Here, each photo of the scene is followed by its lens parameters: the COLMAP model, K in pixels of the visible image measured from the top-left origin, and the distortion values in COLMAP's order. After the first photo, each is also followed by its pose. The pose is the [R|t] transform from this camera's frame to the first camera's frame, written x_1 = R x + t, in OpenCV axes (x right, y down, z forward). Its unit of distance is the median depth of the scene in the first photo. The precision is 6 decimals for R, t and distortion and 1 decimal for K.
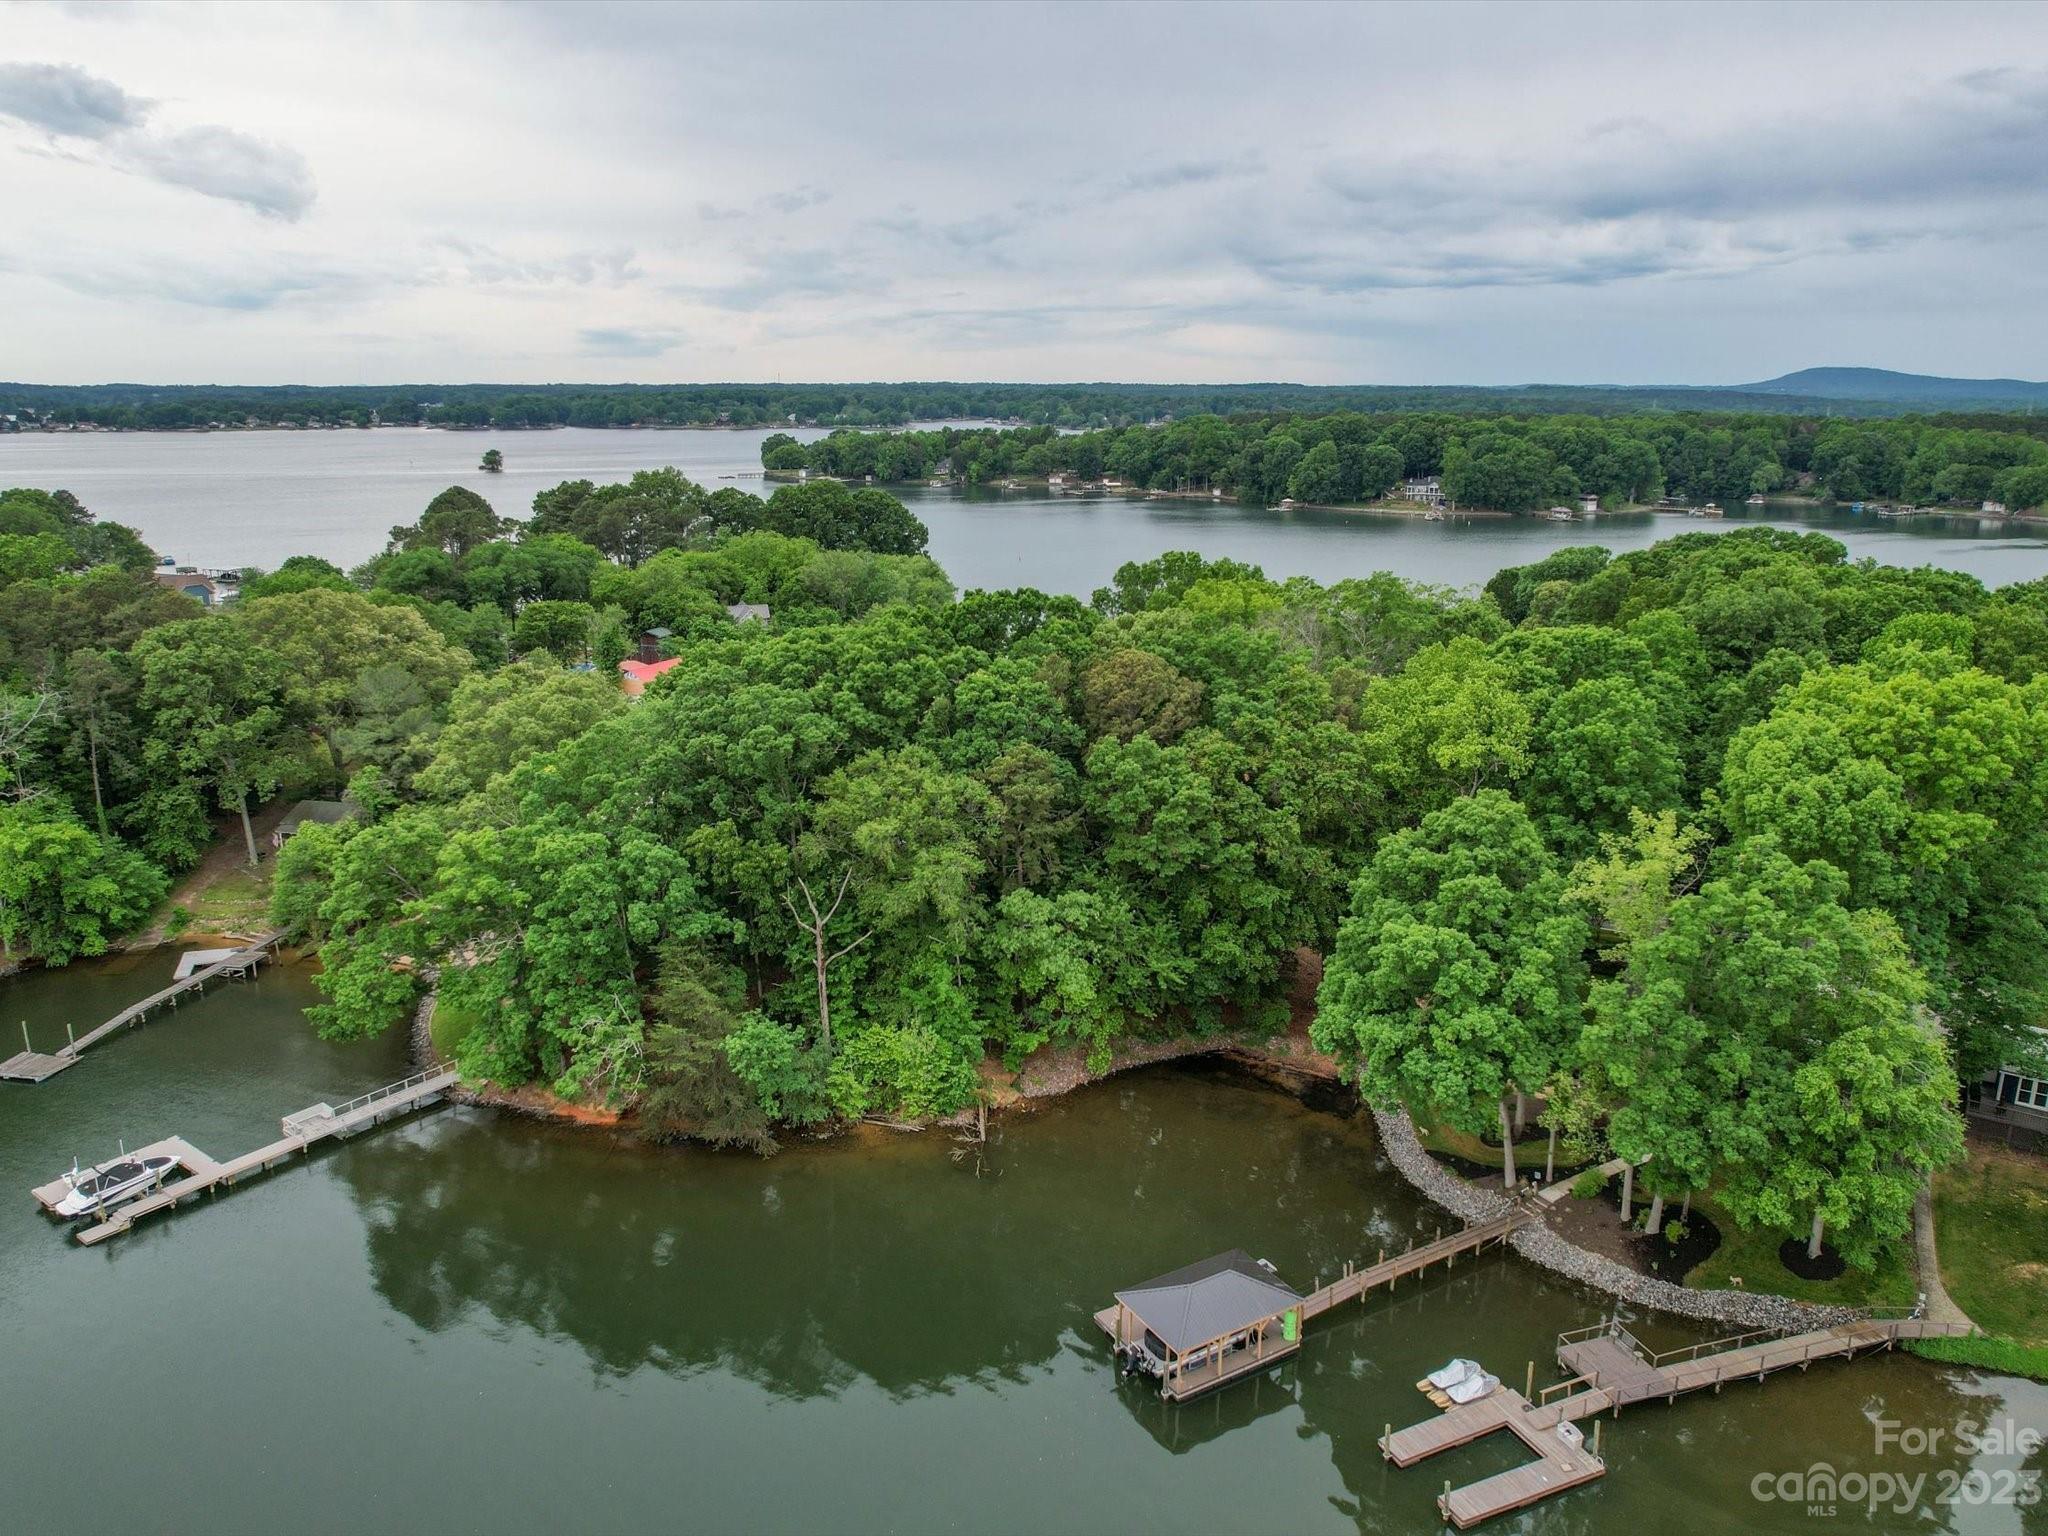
lens RADIAL K [[1471.2, 0, 1030.5], [0, 1471.2, 784.4], [0, 0, 1]] dist [-0.069443, 0.057506]
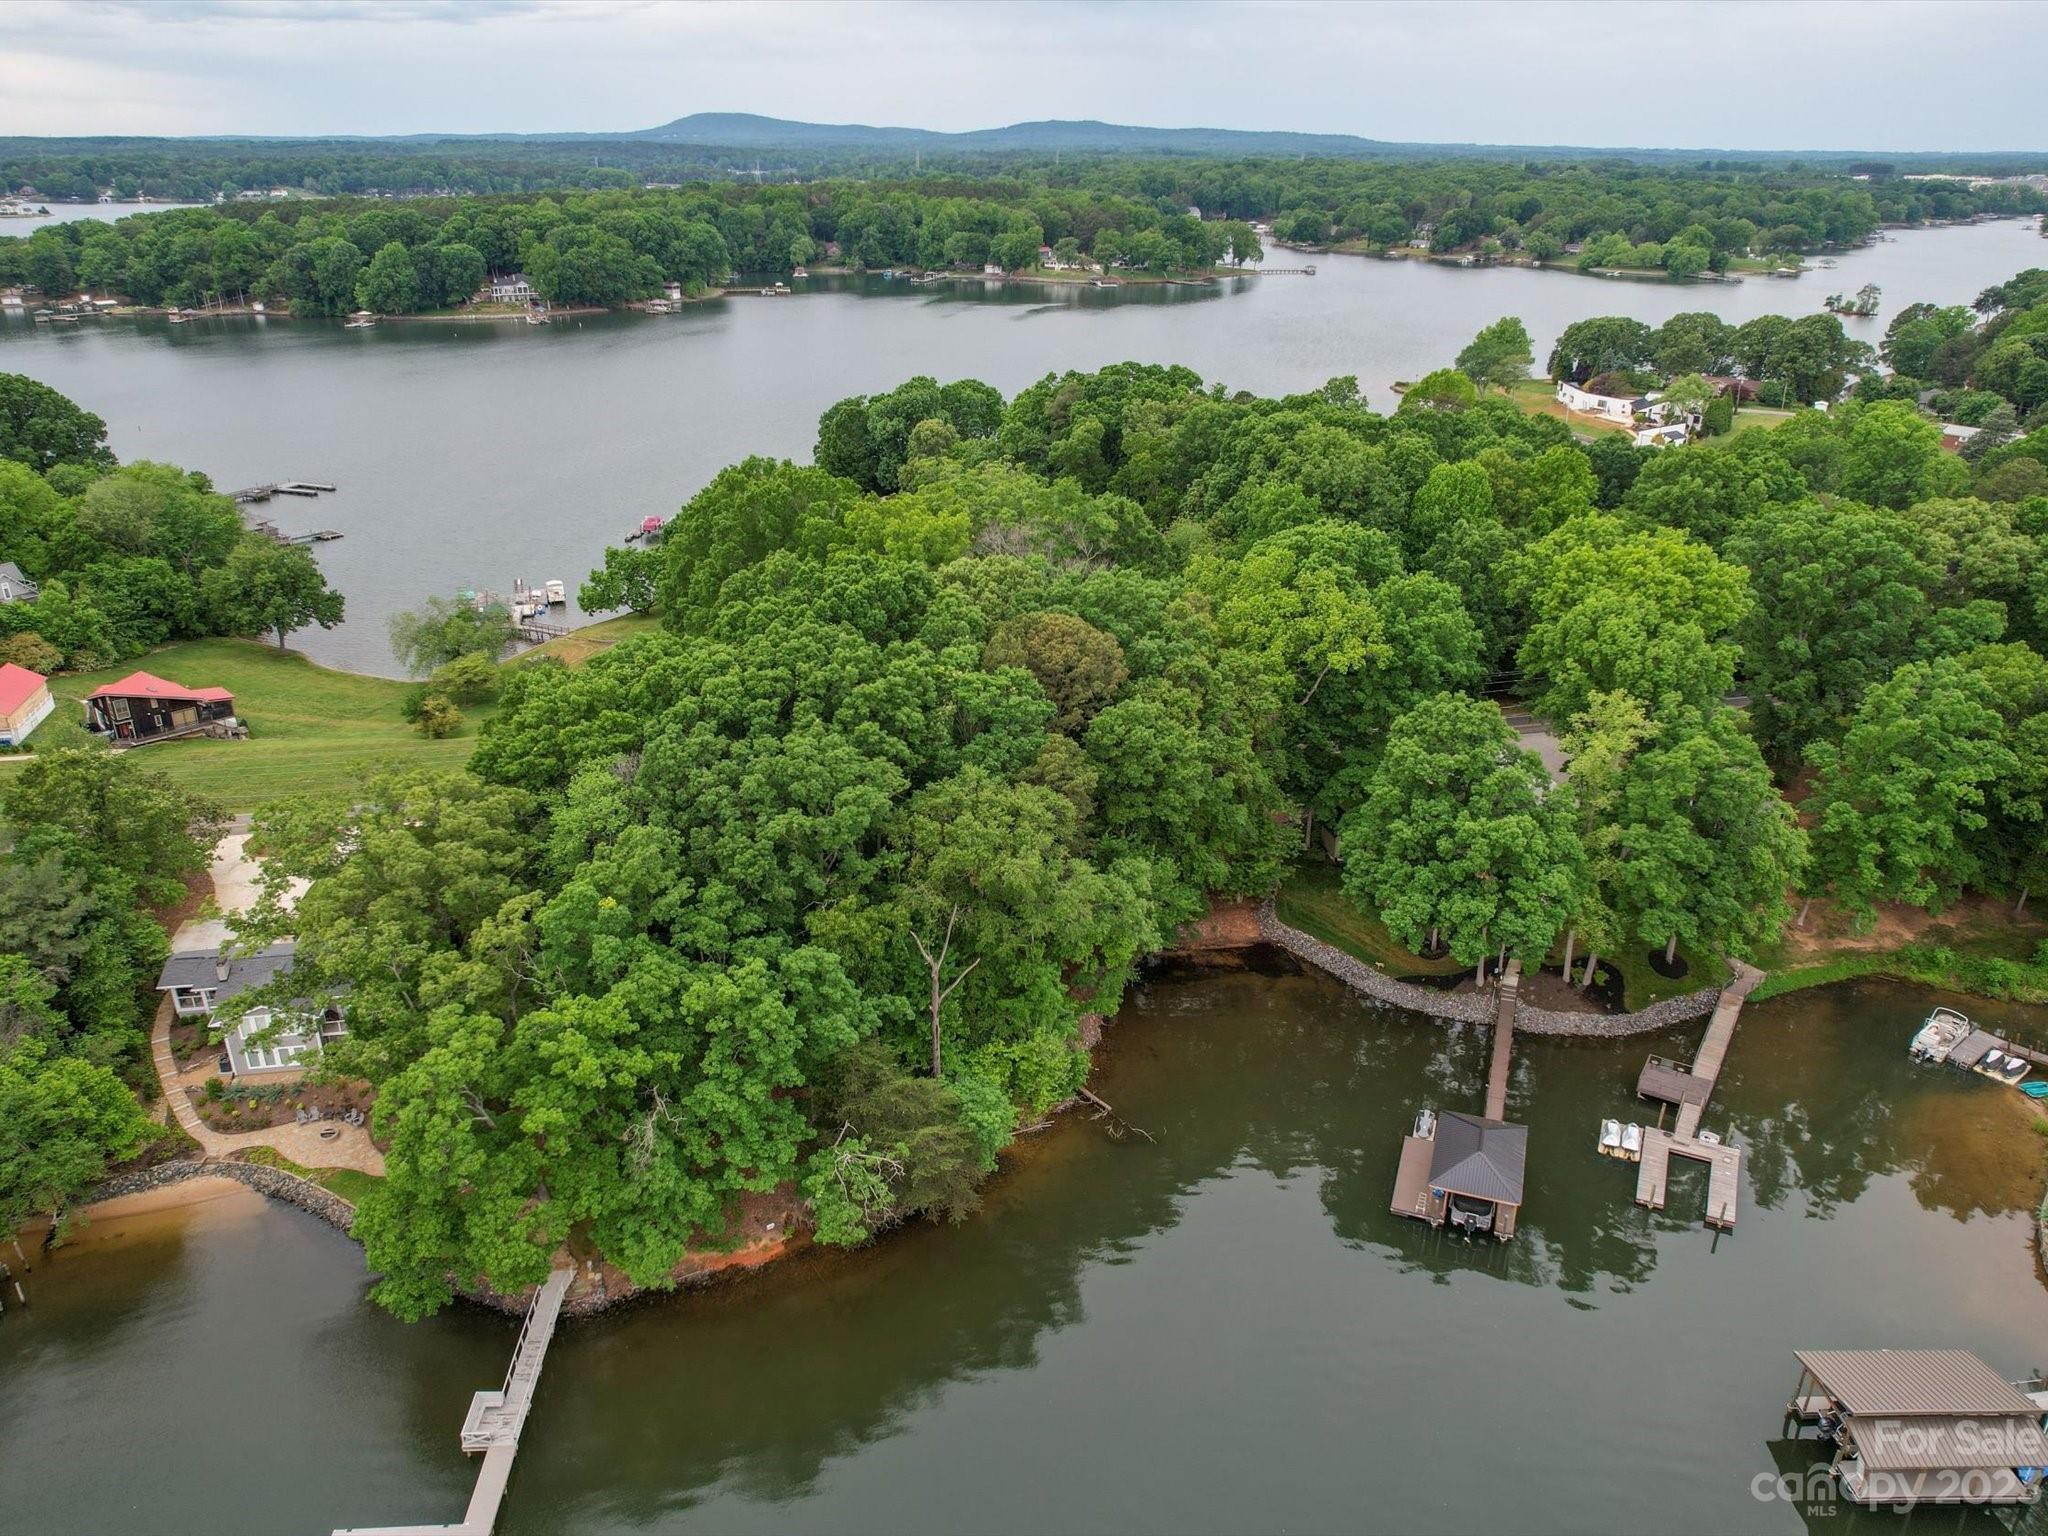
lens RADIAL K [[1471.2, 0, 1032.0], [0, 1471.2, 772.7], [0, 0, 1]] dist [-0.069443, 0.057506]
pose [[0.769129, -0.254203, 0.586362, -0.575526], [0.164400, 0.965312, 0.202845, -0.196928], [-0.617586, -0.059616, 0.784240, 0.195733]]
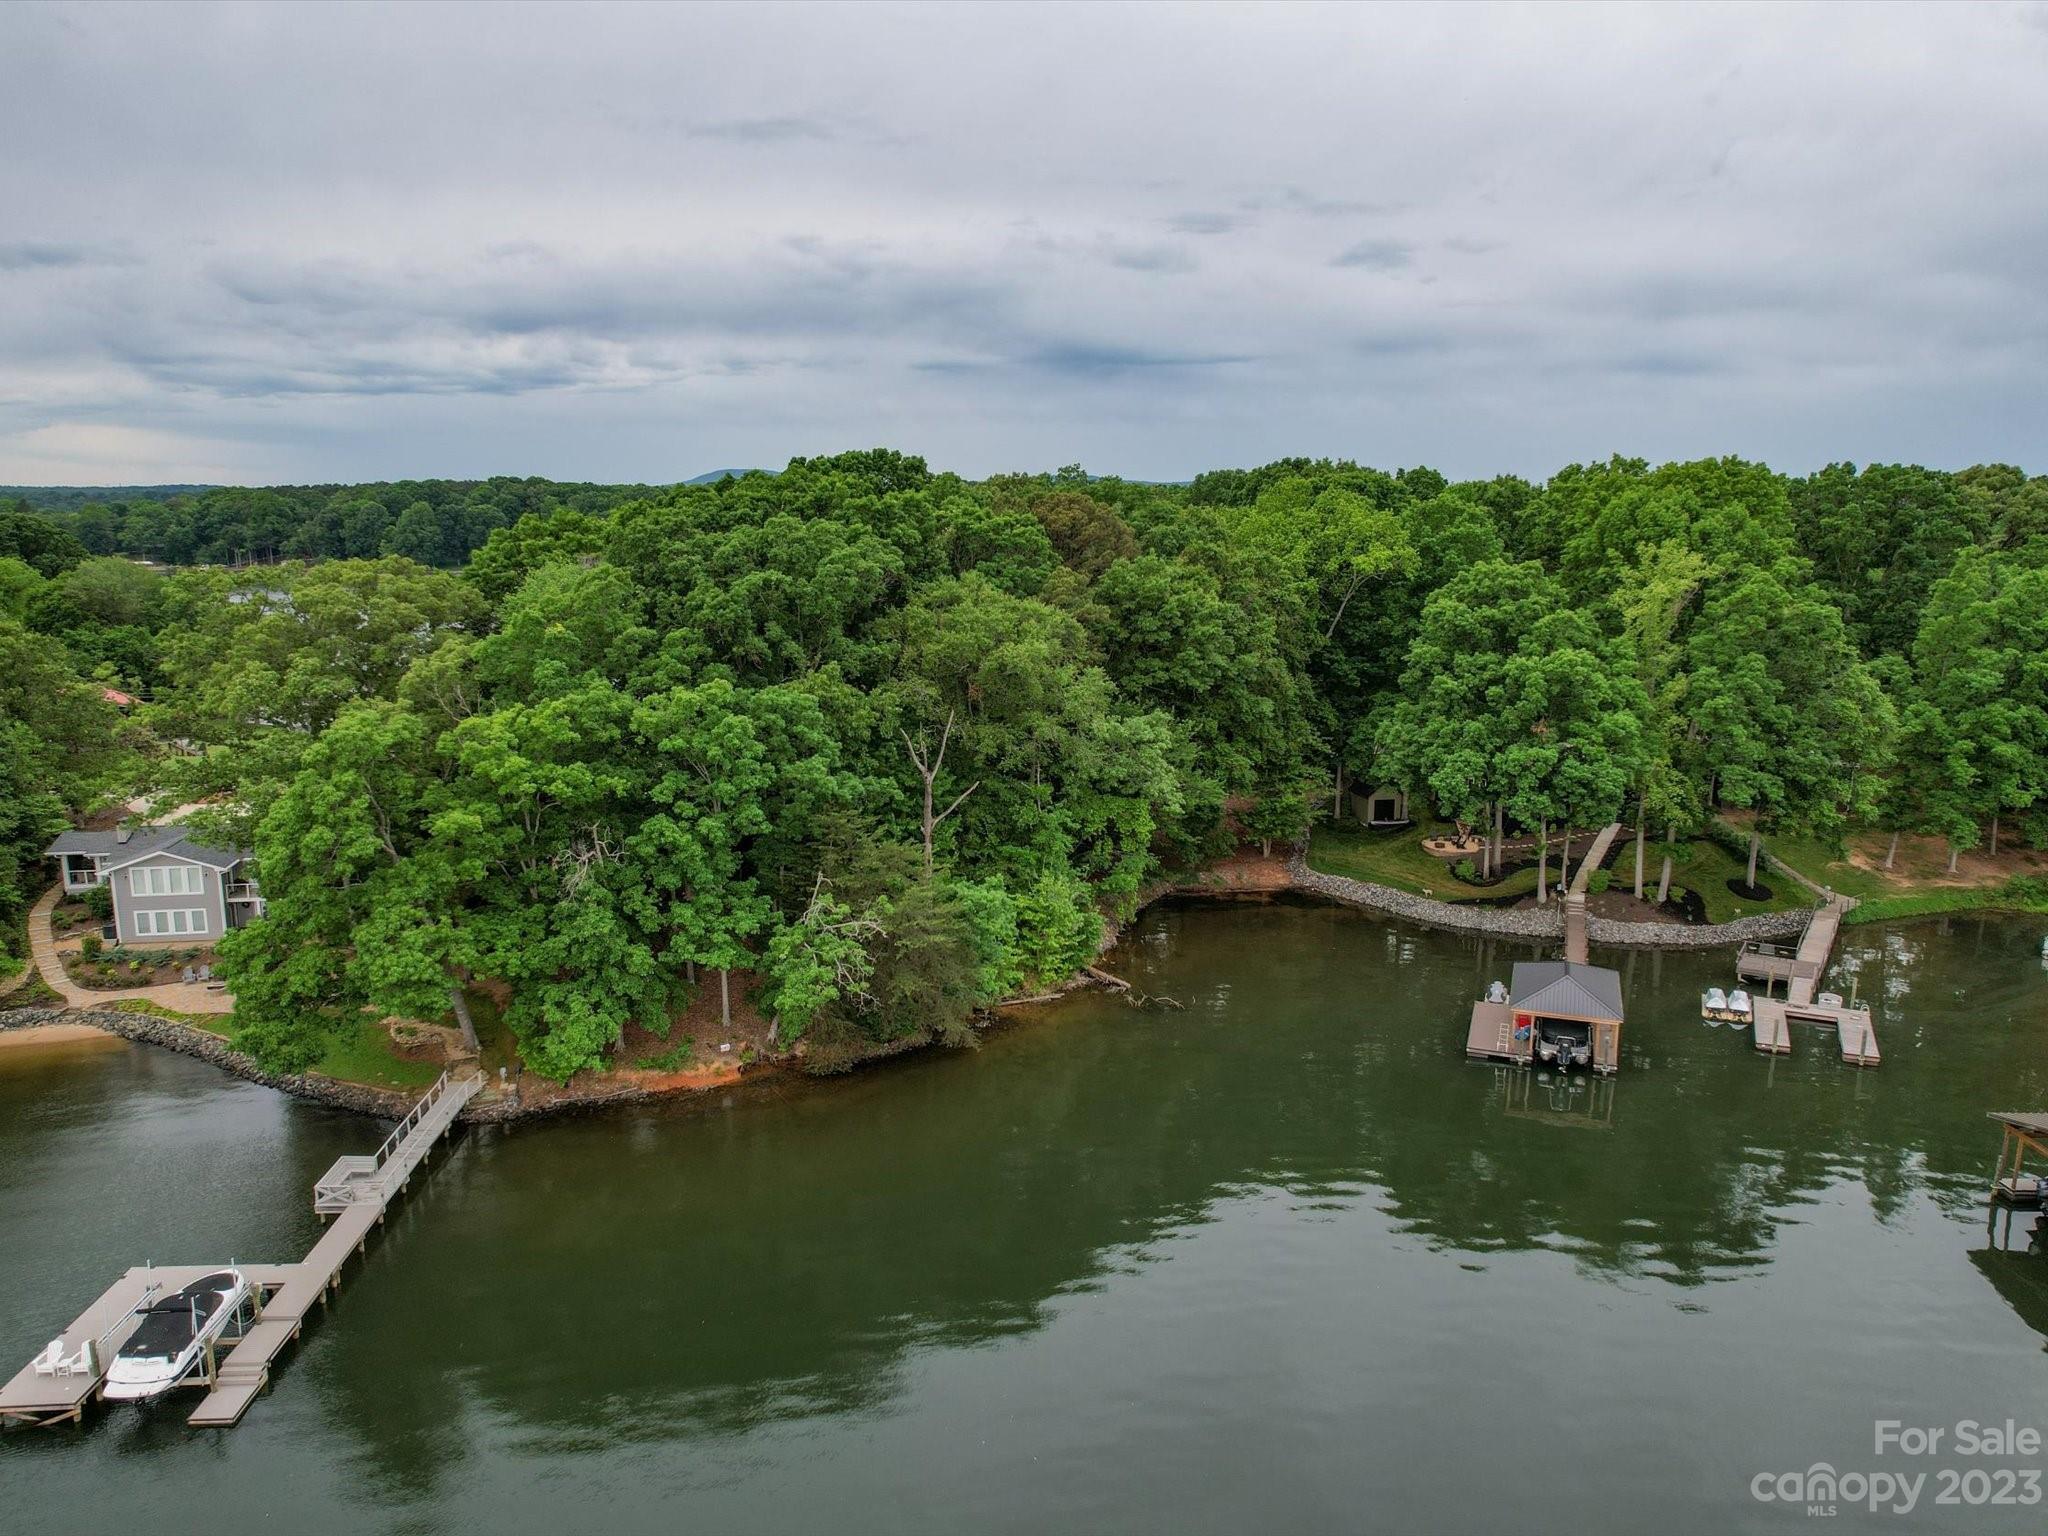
lens RADIAL K [[1471.2, 0, 1033.2], [0, 1471.2, 762.6], [0, 0, 1]] dist [-0.069443, 0.057506]
pose [[0.769649, -0.113242, 0.628344, -0.576259], [0.165710, 0.985850, -0.025302, 0.106807], [-0.616588, 0.123597, 0.777524, 0.278804]]
